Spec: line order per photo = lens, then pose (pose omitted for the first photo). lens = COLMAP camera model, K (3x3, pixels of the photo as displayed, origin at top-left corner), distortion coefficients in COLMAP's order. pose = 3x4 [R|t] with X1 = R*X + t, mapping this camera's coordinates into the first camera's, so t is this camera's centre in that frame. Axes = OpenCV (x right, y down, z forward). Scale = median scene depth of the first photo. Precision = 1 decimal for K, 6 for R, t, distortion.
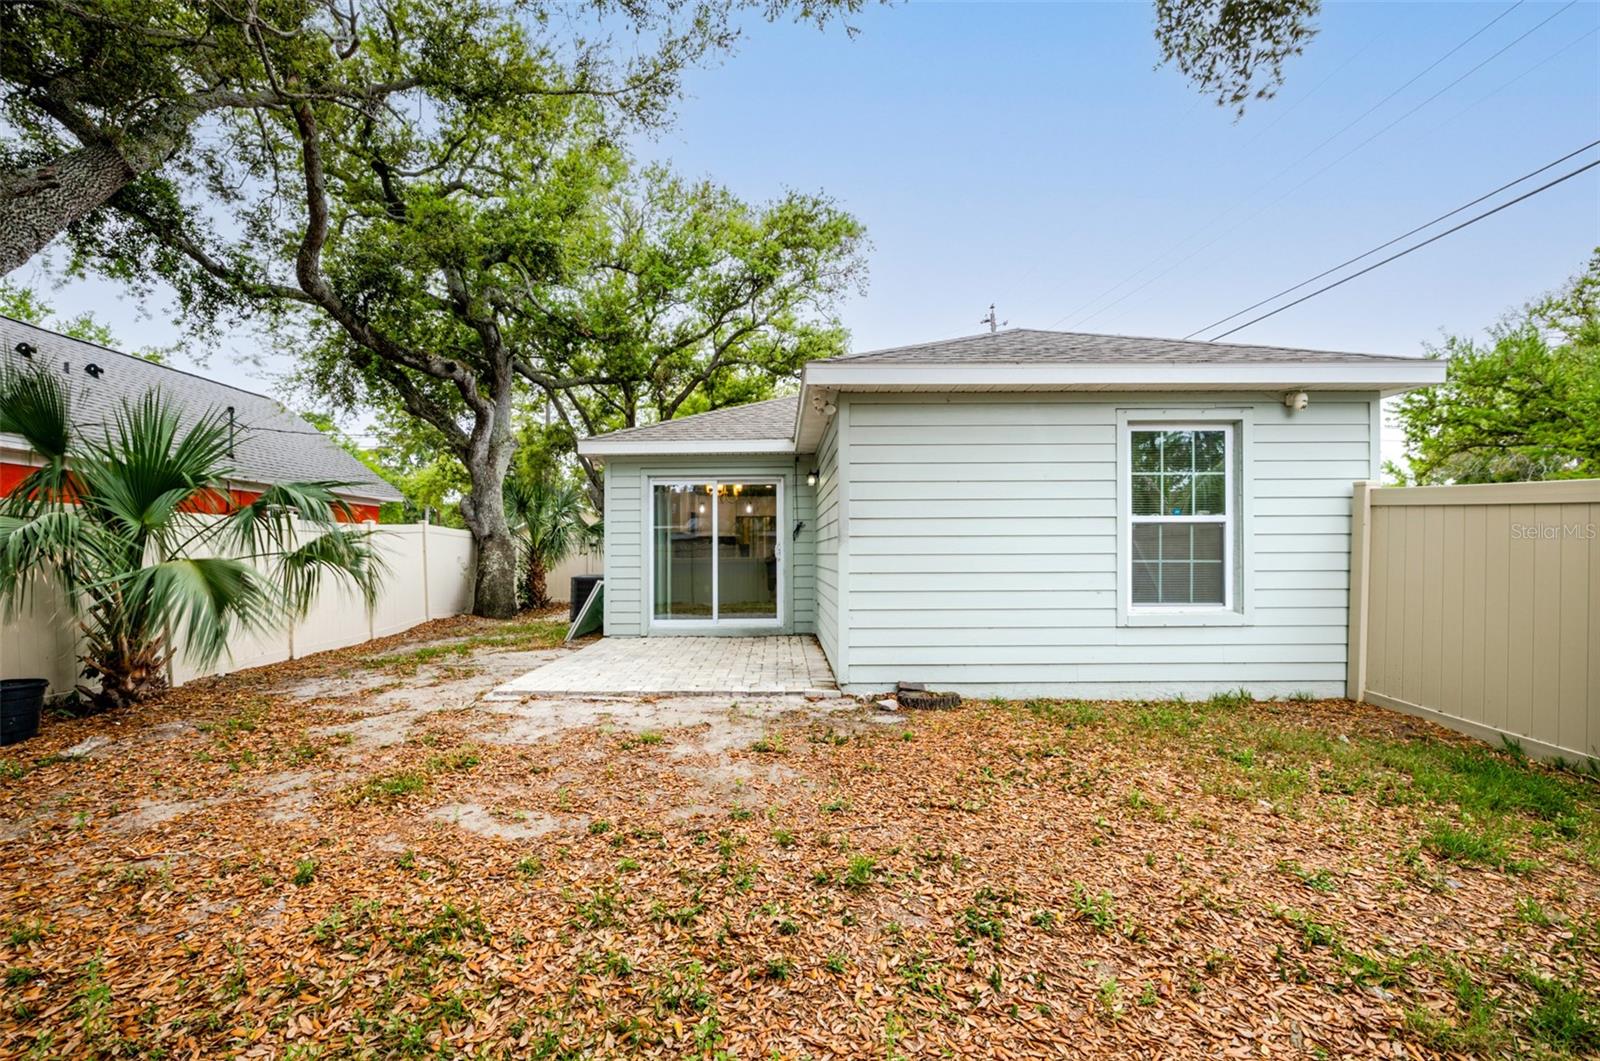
lens RADIAL K [[706.6, 0, 794.8], [0, 706.6, 562.1], [0, 0, 1]] dist [-0.000209, 0.000112]
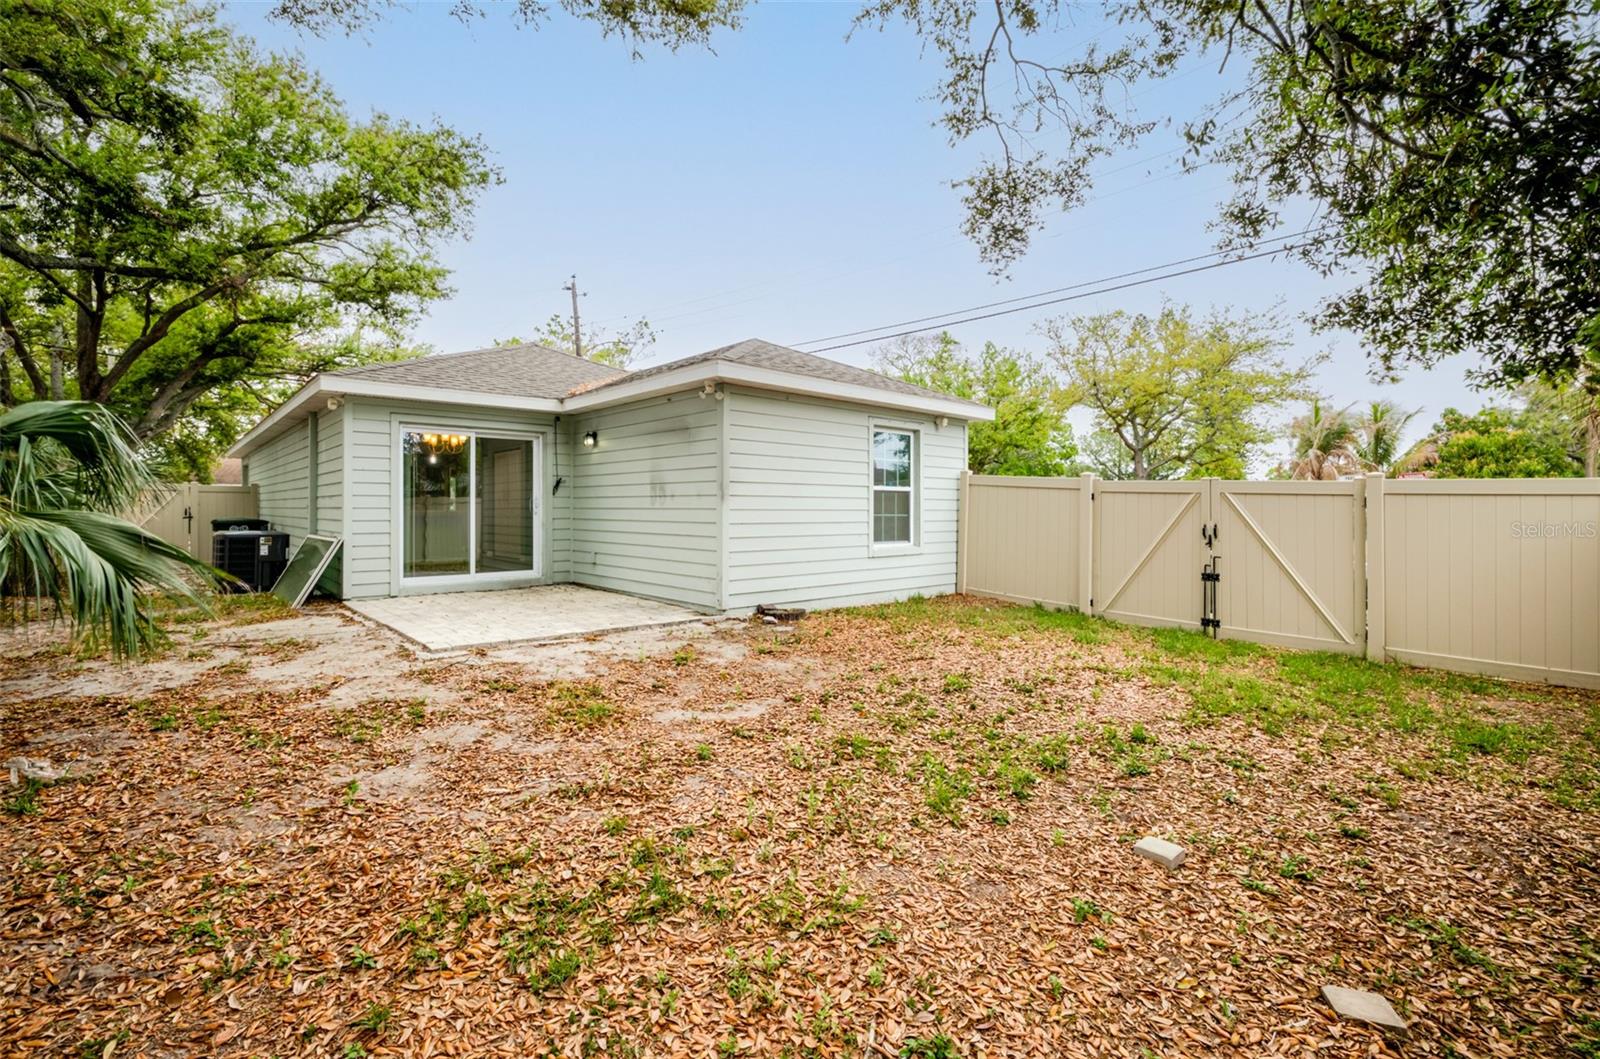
lens RADIAL K [[704.4, 0, 792.4], [0, 704.4, 519.5], [0, 0, 1]] dist [-0.001414, 0.000049]
pose [[0.745118, -0.002561, 0.666927, -0.682691], [0.000389, 0.999994, 0.003405, 0.002982], [-0.666932, -0.002277, 0.745115, -0.035938]]
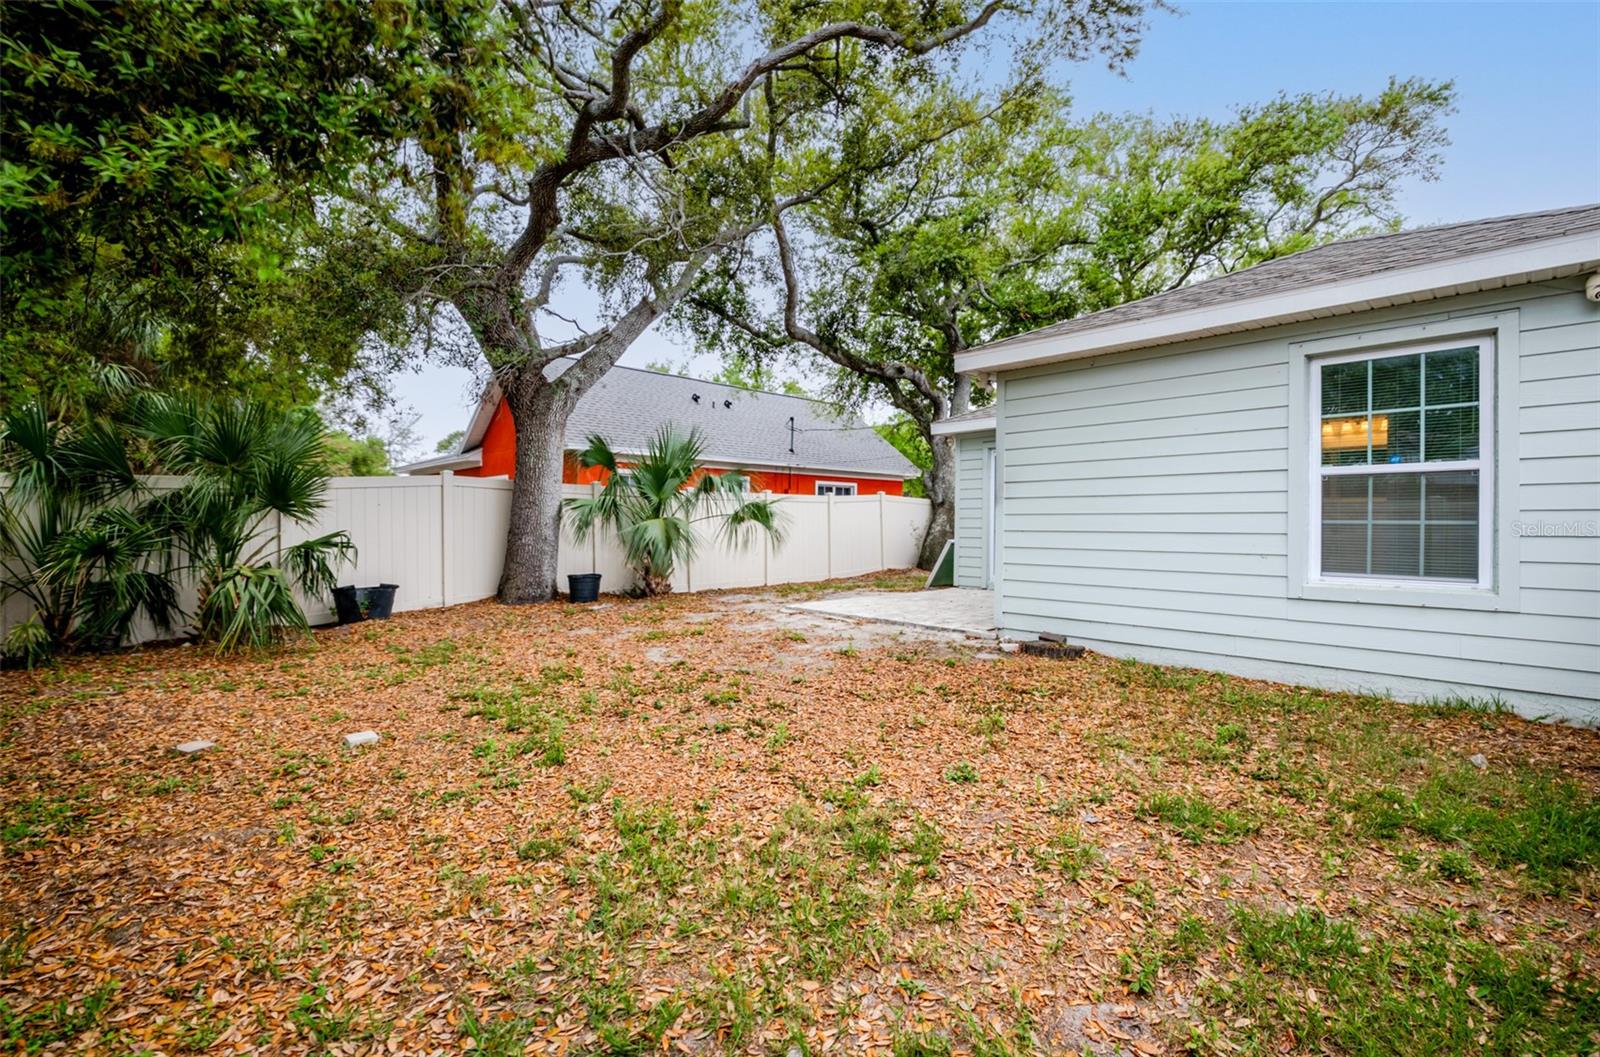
lens RADIAL K [[704.4, 0, 792.4], [0, 704.4, 518.5], [0, 0, 1]] dist [-0.001414, 0.000049]
pose [[0.693590, 0.001875, -0.720368, 0.639334], [-0.013417, 0.999857, -0.010315, 0.012015], [0.720245, 0.016820, 0.693516, -0.023783]]
